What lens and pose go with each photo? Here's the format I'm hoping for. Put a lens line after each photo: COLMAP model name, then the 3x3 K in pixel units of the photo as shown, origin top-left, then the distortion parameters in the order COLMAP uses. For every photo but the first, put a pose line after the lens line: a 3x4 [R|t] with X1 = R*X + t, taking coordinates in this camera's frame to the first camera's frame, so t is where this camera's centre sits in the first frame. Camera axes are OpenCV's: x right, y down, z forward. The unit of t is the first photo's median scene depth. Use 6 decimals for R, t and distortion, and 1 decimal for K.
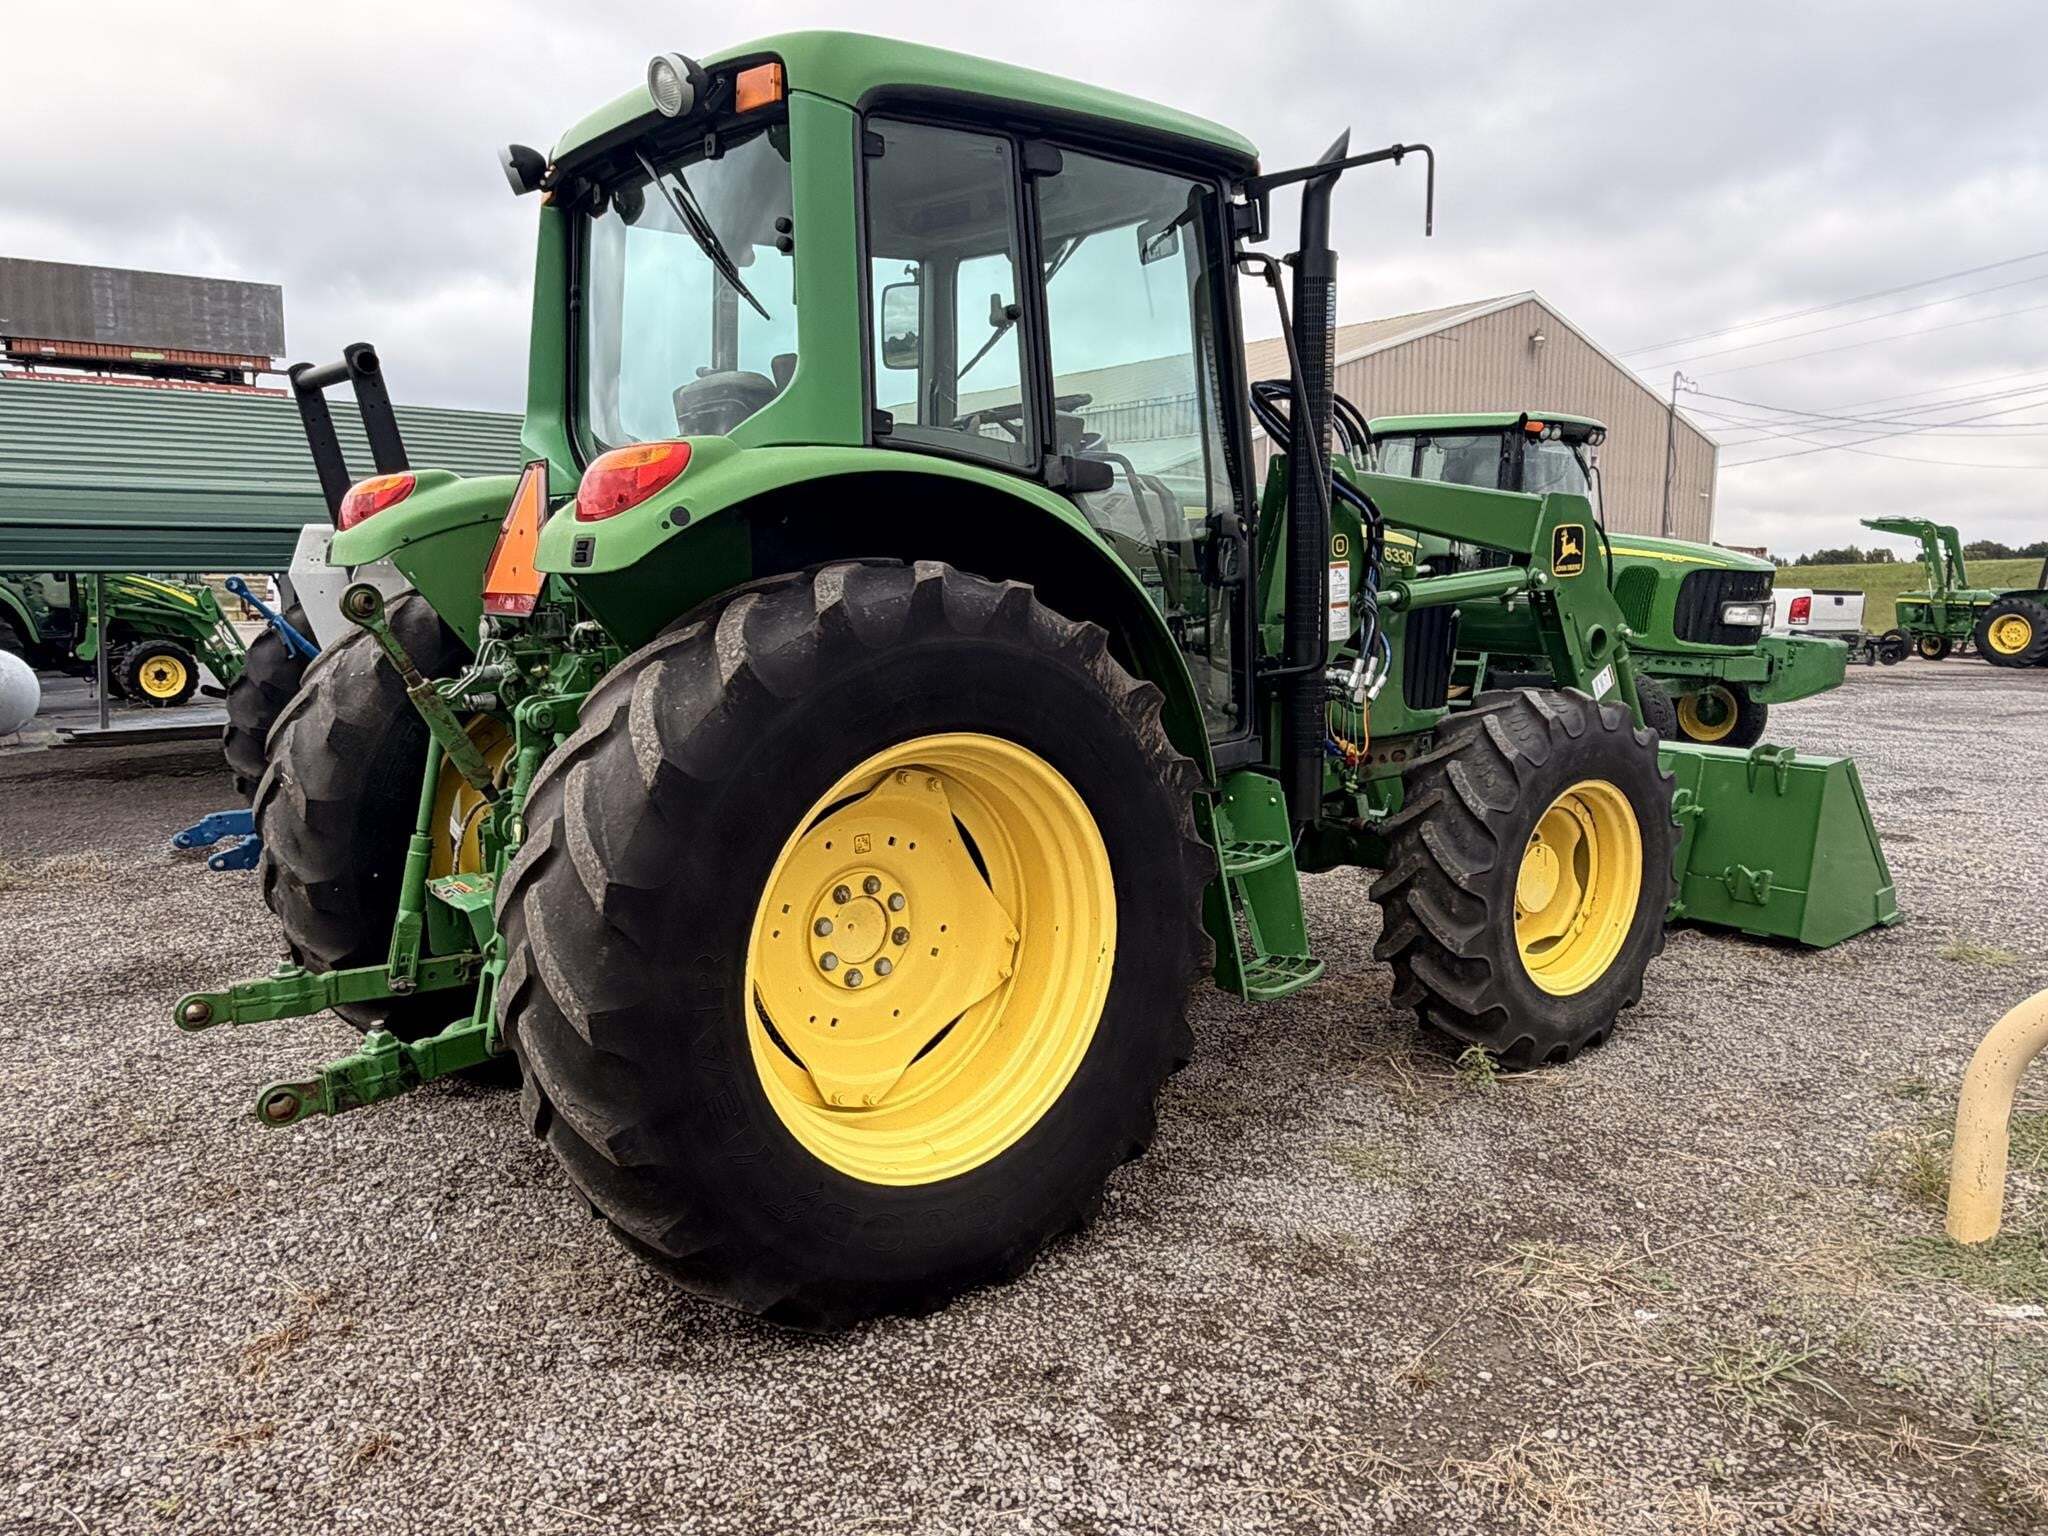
lens RADIAL K [[1506.1, 0, 1021.0], [0, 1506.1, 780.4], [0, 0, 1]] dist [0.000520, 0.000594]
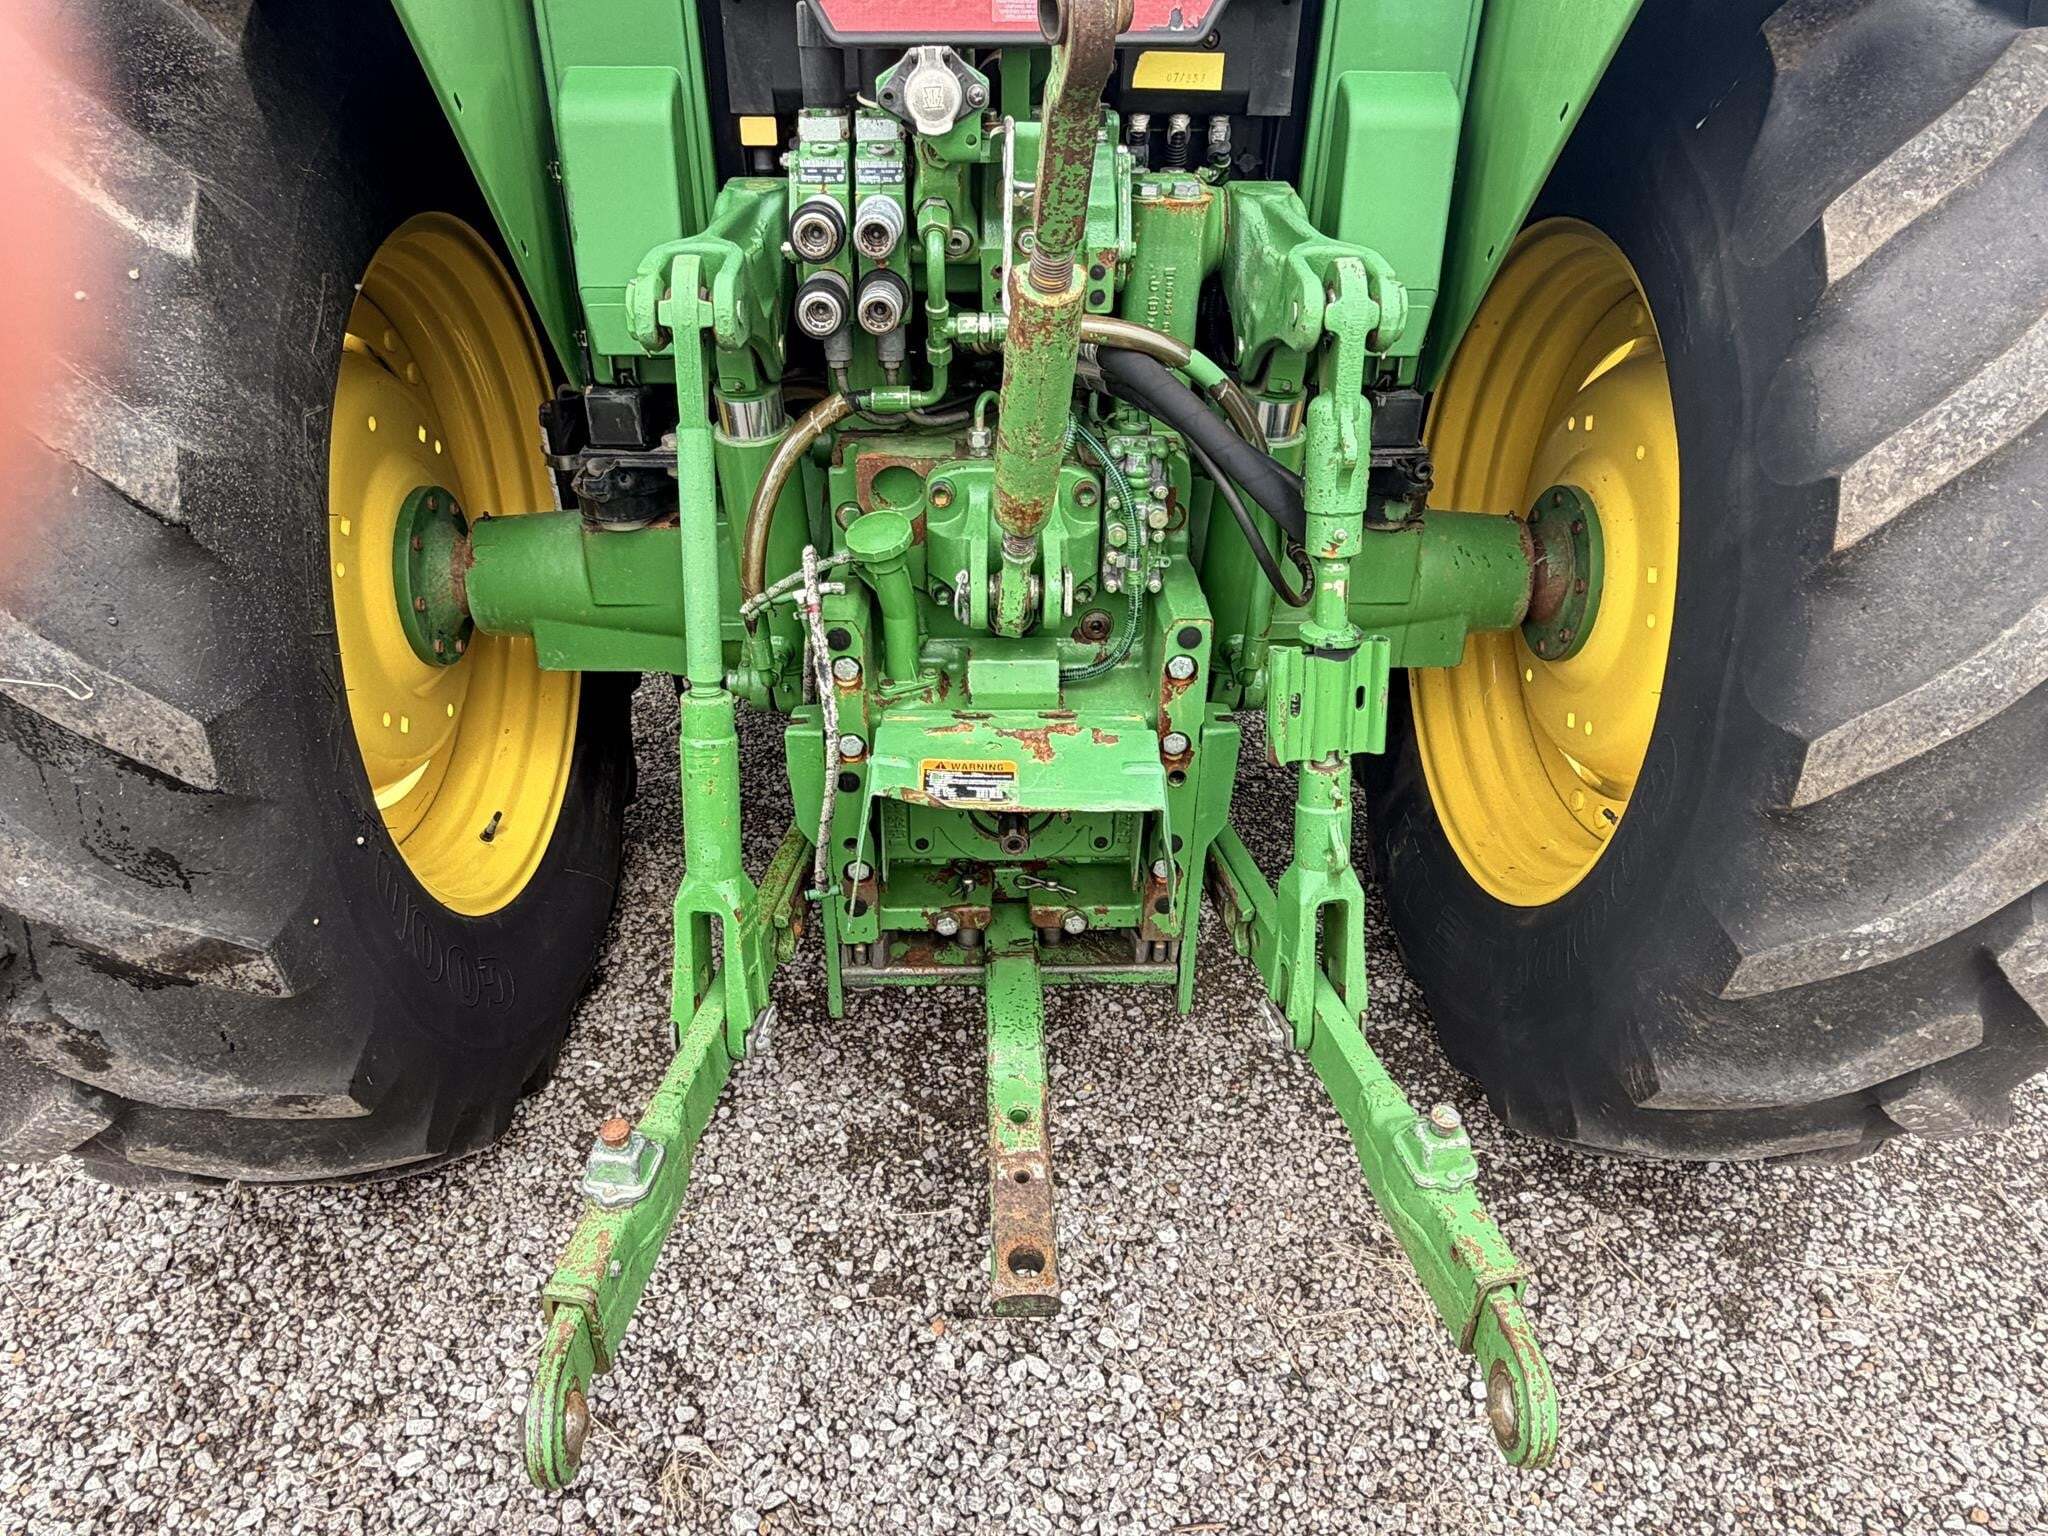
lens RADIAL K [[1354.7, 0, 1008.5], [0, 1354.7, 777.1], [0, 0, 1]] dist [0.000443, -0.000563]
pose [[0.615816, -0.404837, 0.675927, -0.593477], [0.108751, 0.893359, 0.435984, -0.087854], [-0.780348, -0.194979, 0.594172, 0.726048]]
